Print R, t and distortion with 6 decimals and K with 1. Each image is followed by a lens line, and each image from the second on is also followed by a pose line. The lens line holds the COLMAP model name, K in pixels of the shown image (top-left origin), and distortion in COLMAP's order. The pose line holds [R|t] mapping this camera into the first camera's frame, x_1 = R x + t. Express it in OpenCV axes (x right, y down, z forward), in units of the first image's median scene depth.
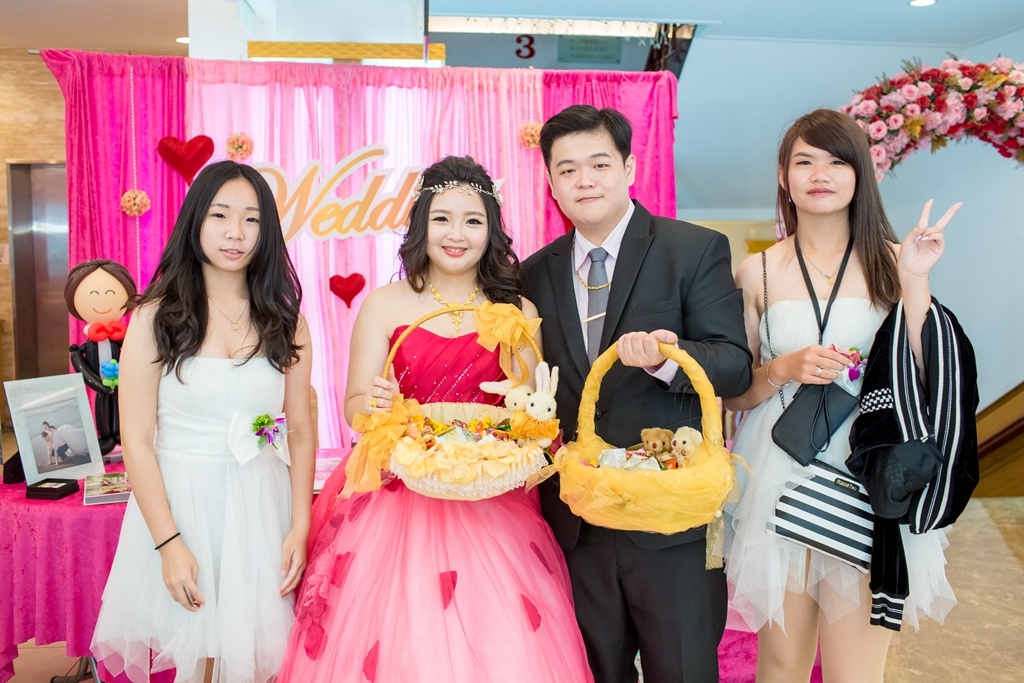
lens RADIAL K [[1017.9, 0, 519.0], [0, 1017.9, 338.3], [0, 0, 1]] dist [-0.035634, 0.000000]
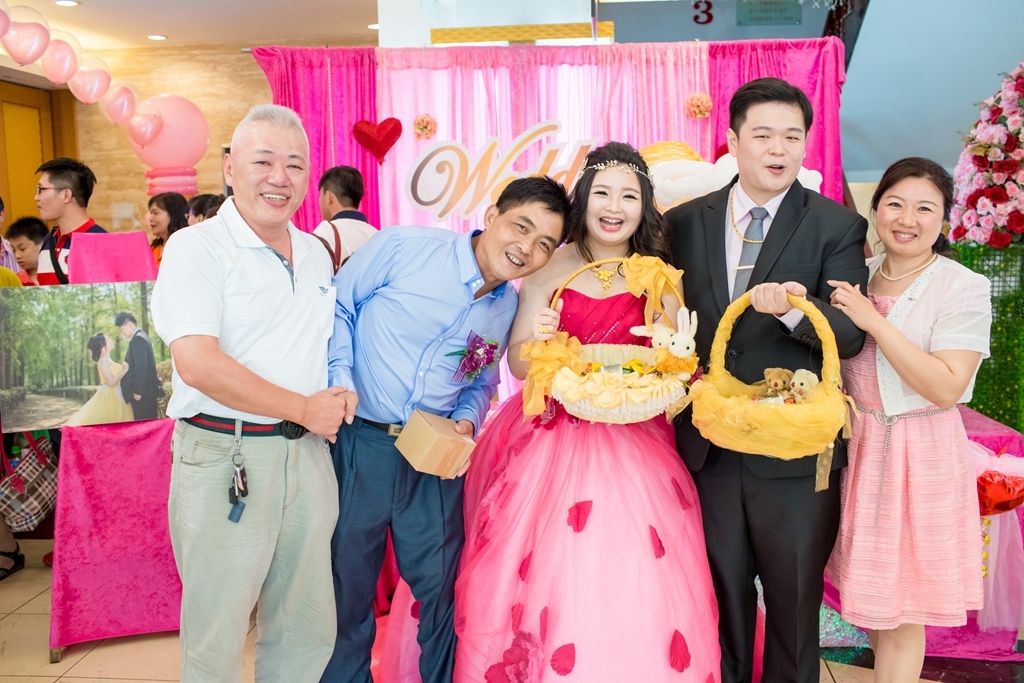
lens RADIAL K [[1017.9, 0, 511.9], [0, 1017.9, 332.6], [0, 0, 1]] dist [-0.035634, 0.000000]
pose [[0.981844, -0.001293, -0.189684, 0.022386], [0.006272, 0.999651, 0.025649, 0.003849], [0.189584, -0.026373, 0.981510, -0.057889]]
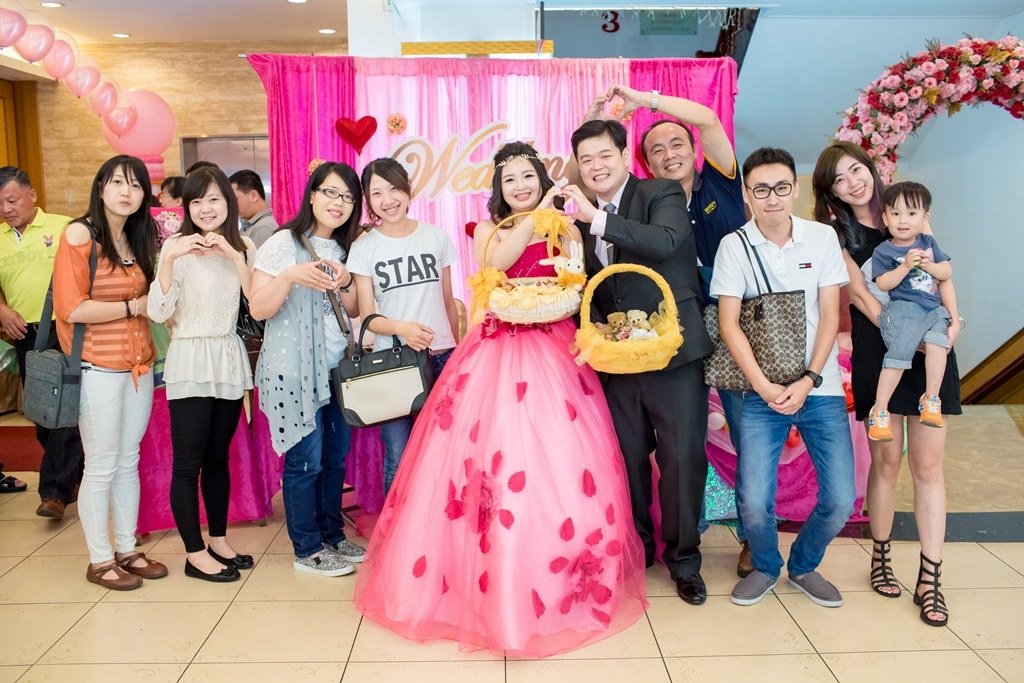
lens RADIAL K [[1017.9, 0, 516.6], [0, 1017.9, 339.0], [0, 0, 1]] dist [-0.035634, 0.000000]
pose [[0.996628, -0.004999, -0.081906, -0.015734], [0.008206, 0.999211, 0.038864, 0.036854], [0.081647, -0.039405, 0.995882, -0.296154]]
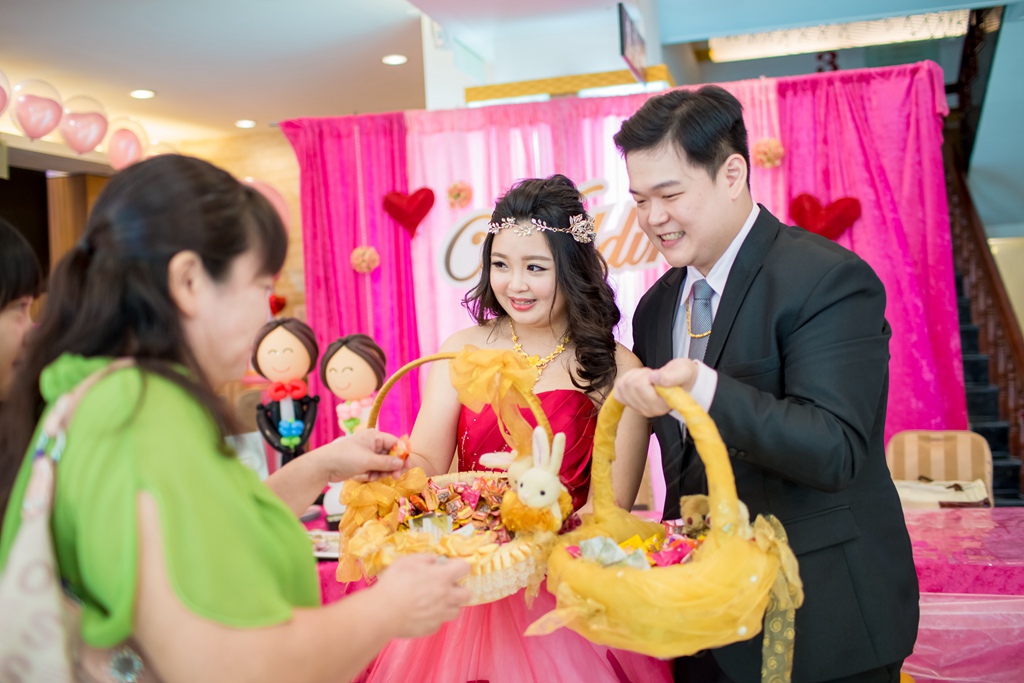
lens RADIAL K [[1017.9, 0, 513.7], [0, 1017.9, 332.7], [0, 0, 1]] dist [-0.035634, 0.000000]
pose [[0.936368, -0.045901, -0.348005, 0.107974], [0.028845, 0.998122, -0.054039, -0.001849], [0.349832, 0.040562, 0.935934, 0.103427]]
